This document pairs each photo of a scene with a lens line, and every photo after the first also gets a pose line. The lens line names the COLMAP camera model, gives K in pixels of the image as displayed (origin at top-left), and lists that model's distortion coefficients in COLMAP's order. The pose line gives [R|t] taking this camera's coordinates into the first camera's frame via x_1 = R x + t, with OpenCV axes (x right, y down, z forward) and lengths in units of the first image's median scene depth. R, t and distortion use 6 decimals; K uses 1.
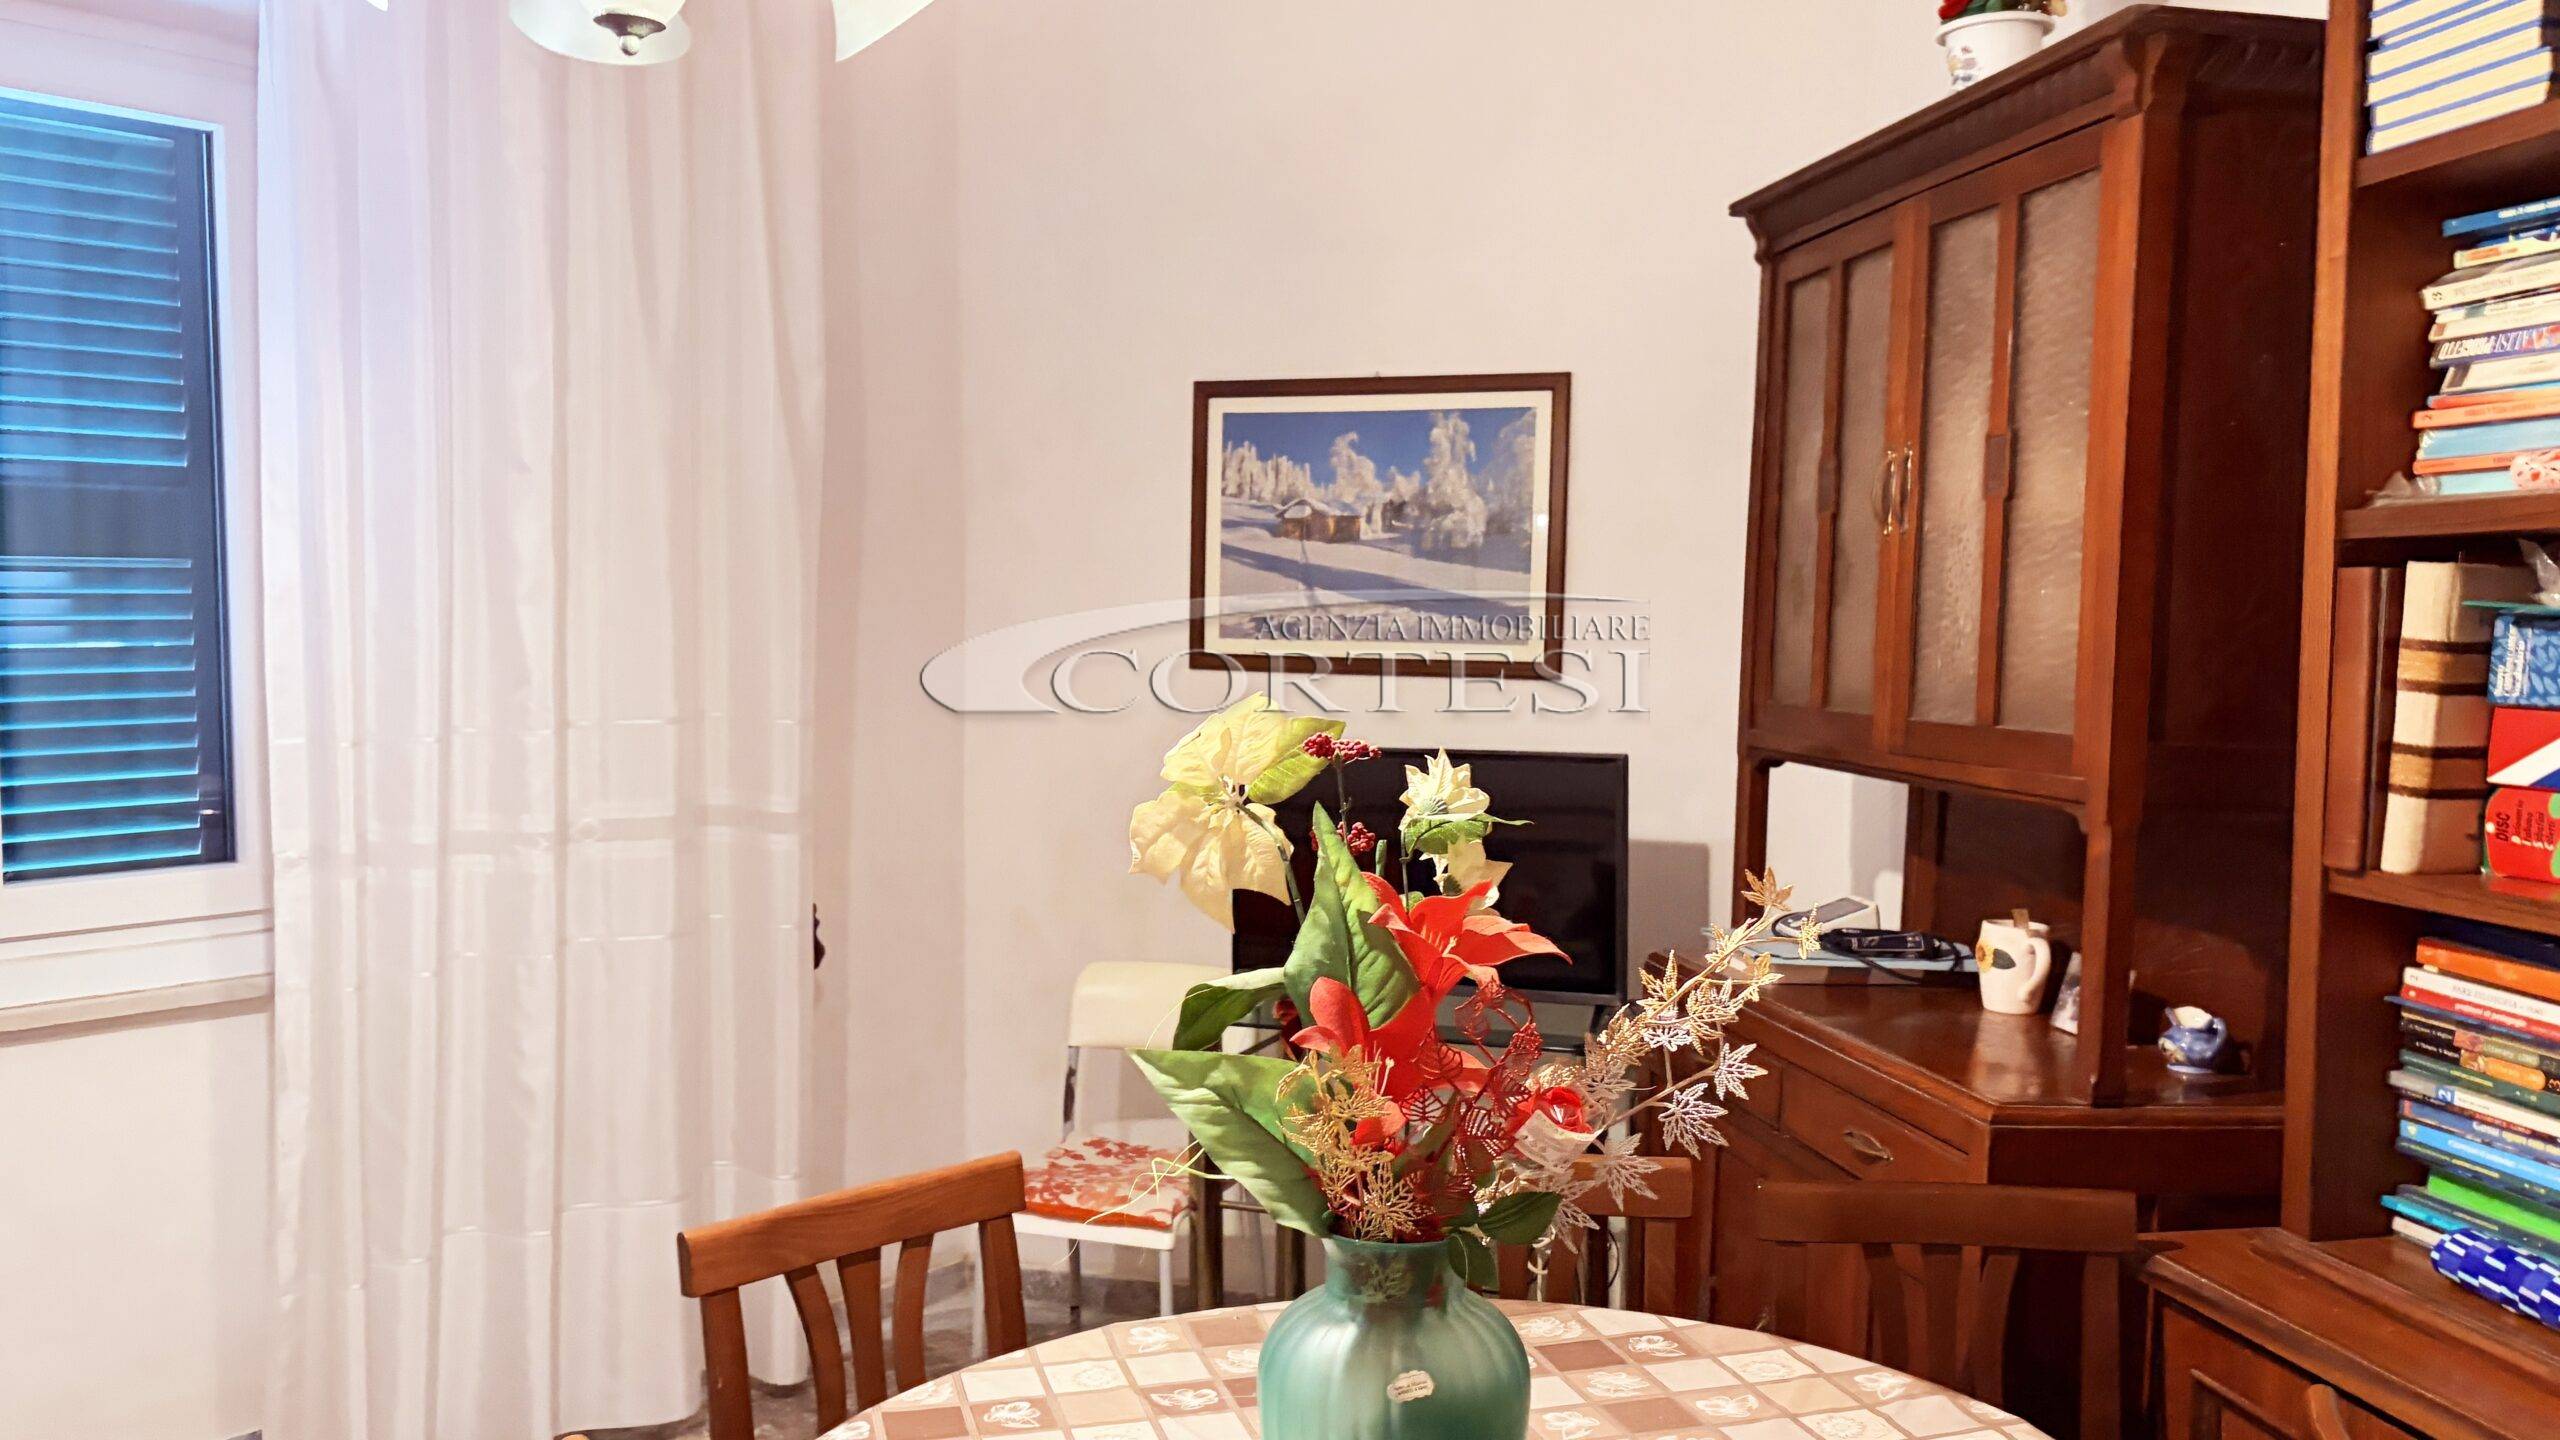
lens RADIAL K [[2031.1, 0, 1282.4], [0, 2031.1, 716.4], [0, 0, 1]] dist [0.114607, -0.253701]
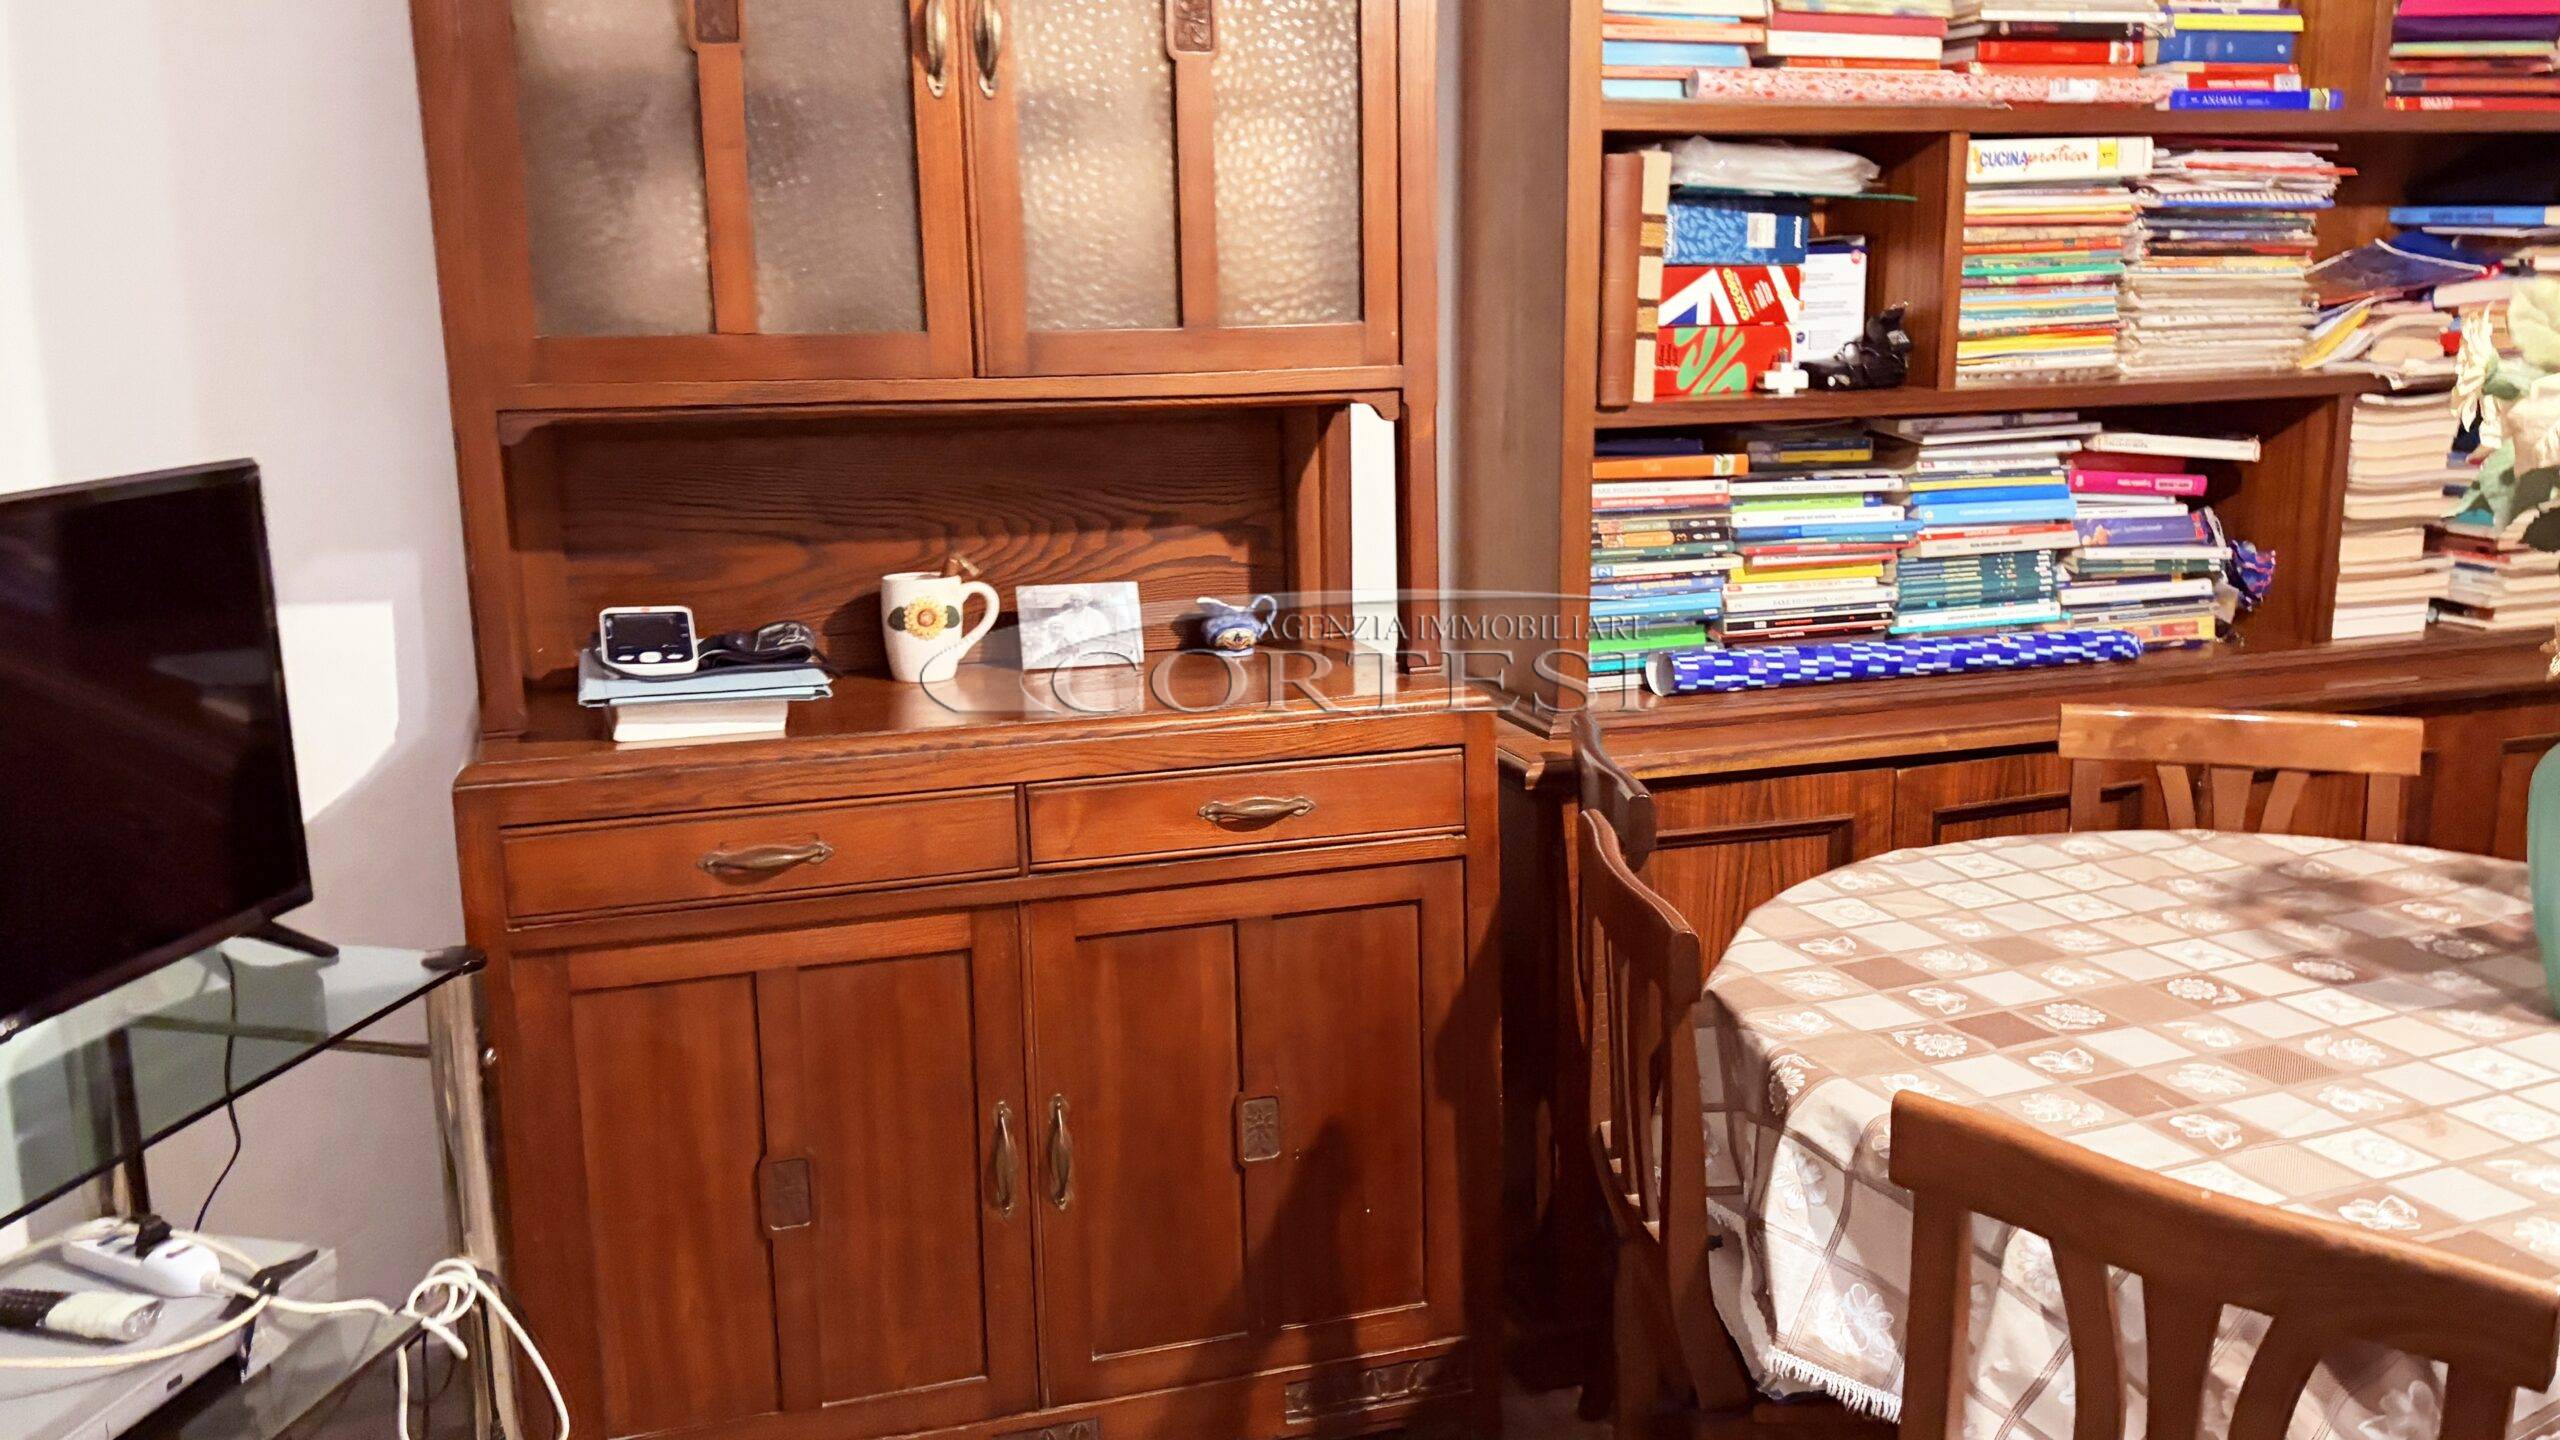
lens RADIAL K [[2093.0, 0, 1282.7], [0, 2093.0, 724.1], [0, 0, 1]] dist [0.063219, -0.129301]
pose [[-0.119467, -0.224713, 0.967074, -0.545439], [0.071296, 0.969593, 0.234107, -0.038085], [-0.990275, 0.096917, -0.099813, 0.997213]]
